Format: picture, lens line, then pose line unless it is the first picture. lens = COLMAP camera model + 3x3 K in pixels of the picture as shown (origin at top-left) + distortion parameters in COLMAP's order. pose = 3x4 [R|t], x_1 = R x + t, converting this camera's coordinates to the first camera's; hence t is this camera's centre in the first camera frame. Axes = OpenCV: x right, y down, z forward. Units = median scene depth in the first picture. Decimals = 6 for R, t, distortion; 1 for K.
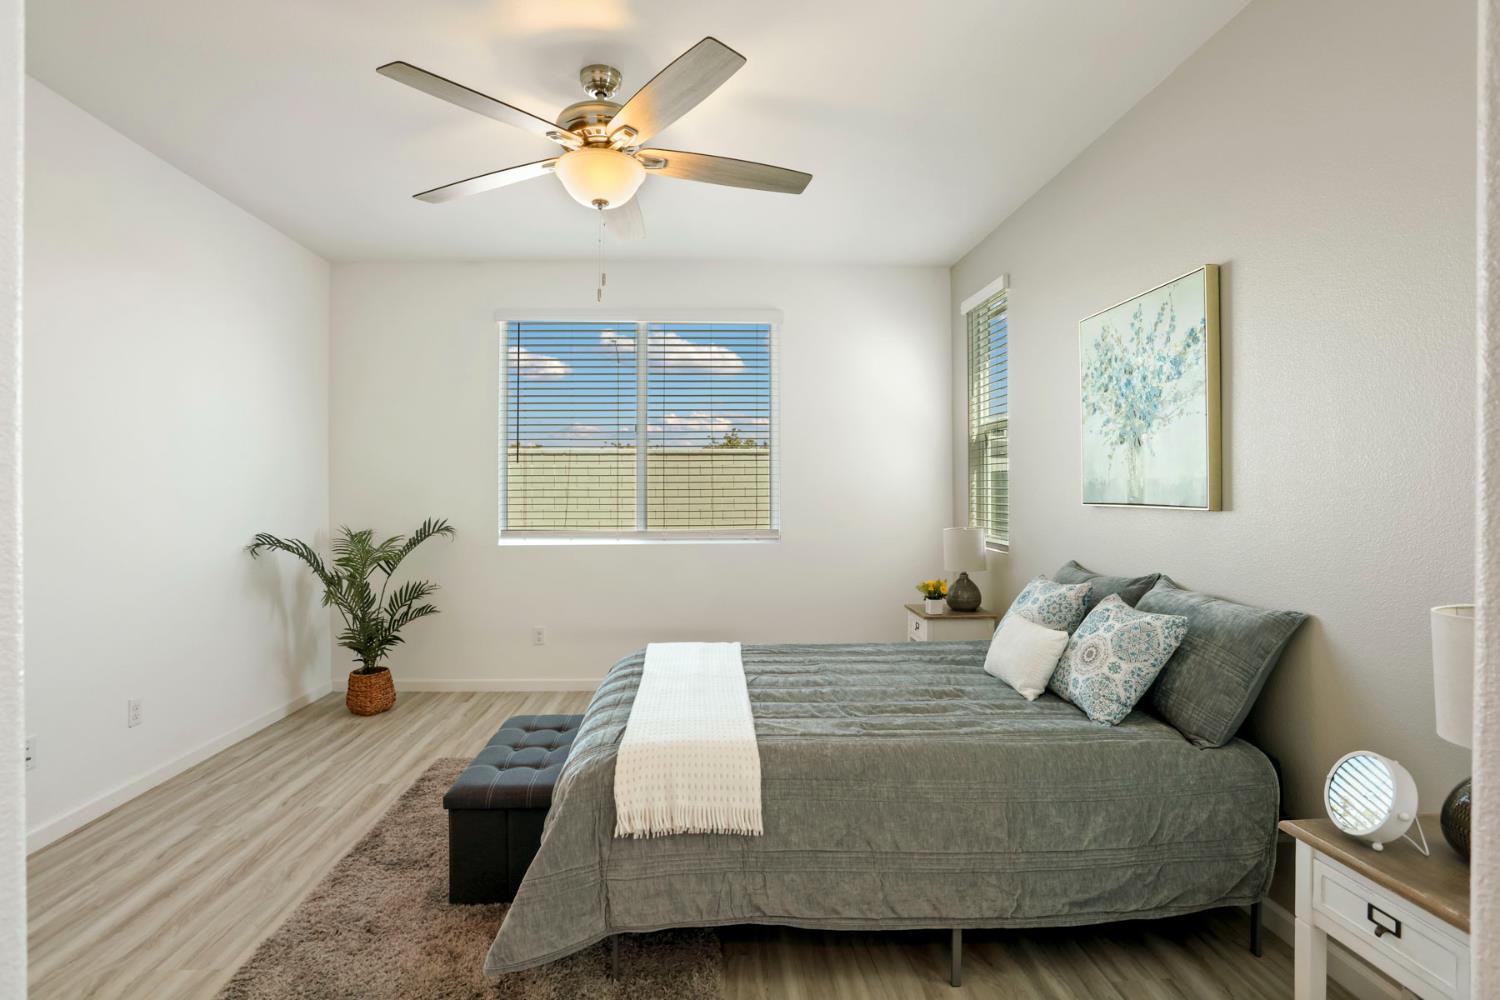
lens RADIAL K [[702.3, 0, 749.4], [0, 702.3, 495.6], [0, 0, 1]] dist [-0.041595, 0.005764]
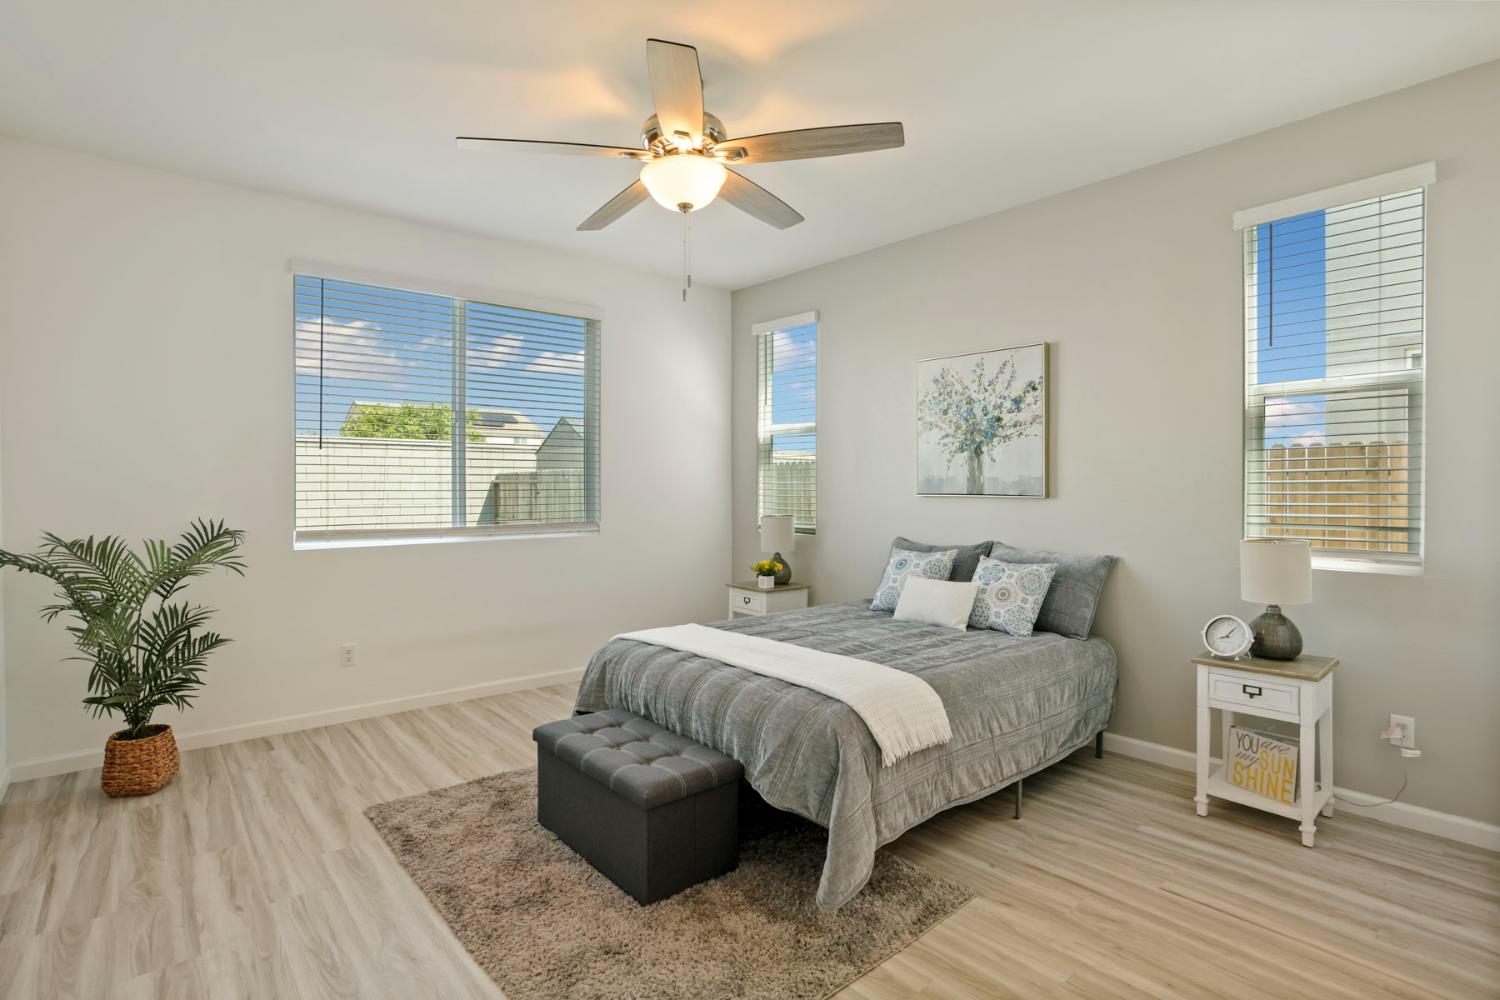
lens RADIAL K [[702.3, 0, 755.4], [0, 702.3, 491.9], [0, 0, 1]] dist [-0.041595, 0.005764]
pose [[0.801745, -0.003530, 0.597656, -0.753684], [0.001125, 0.999990, 0.004397, 0.000766], [-0.597665, -0.002853, 0.801740, 0.100957]]
